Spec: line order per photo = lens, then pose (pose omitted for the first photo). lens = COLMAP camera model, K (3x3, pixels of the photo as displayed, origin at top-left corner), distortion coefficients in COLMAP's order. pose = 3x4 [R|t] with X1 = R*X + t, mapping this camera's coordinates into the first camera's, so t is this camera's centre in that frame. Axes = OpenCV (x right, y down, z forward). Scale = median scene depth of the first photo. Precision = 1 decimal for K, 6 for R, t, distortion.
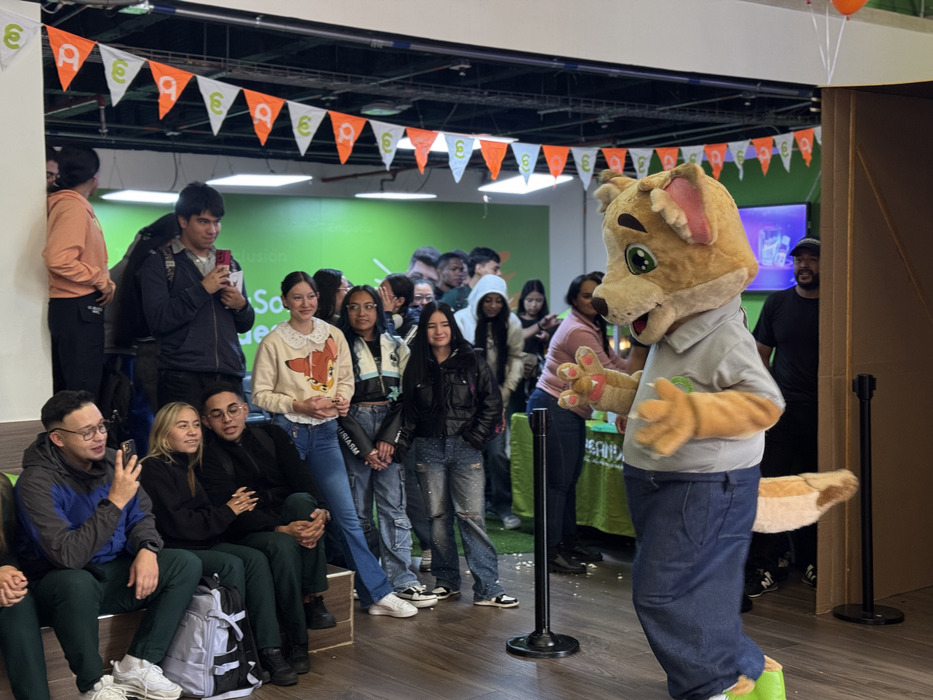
lens RADIAL K [[1297.7, 0, 466.5], [0, 1297.7, 350.0], [0, 0, 1]] dist [0.128131, 0.014315]
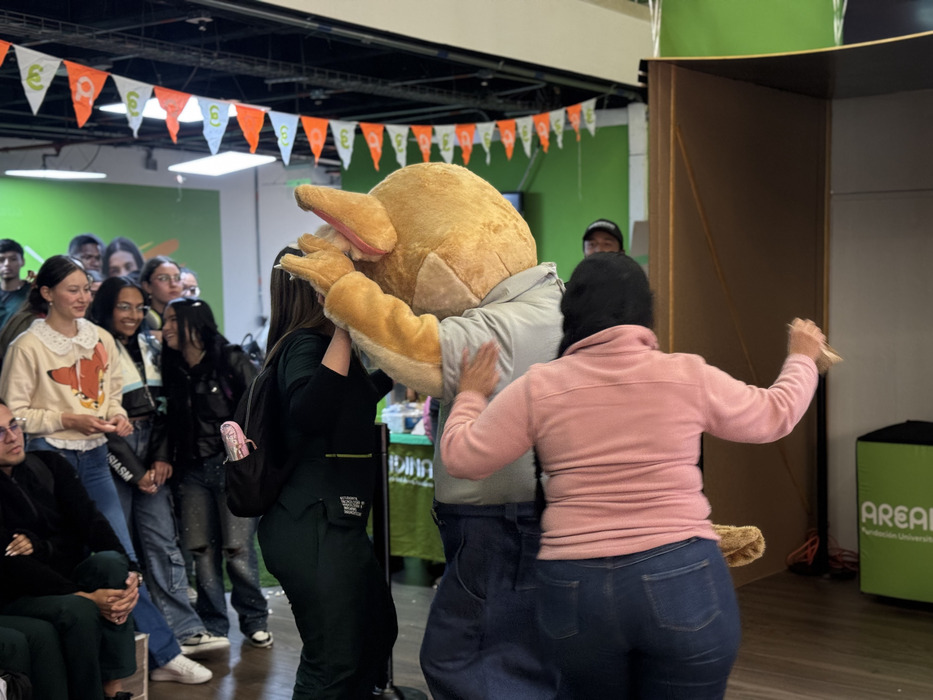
lens RADIAL K [[1333.5, 0, 466.7], [0, 1333.5, 366.6], [0, 0, 1]] dist [0.145990, -0.147651]
pose [[0.961772, -0.019307, 0.273171, -0.079338], [0.014791, 0.999718, 0.018582, -0.004068], [-0.273453, -0.013831, 0.961786, 0.094902]]
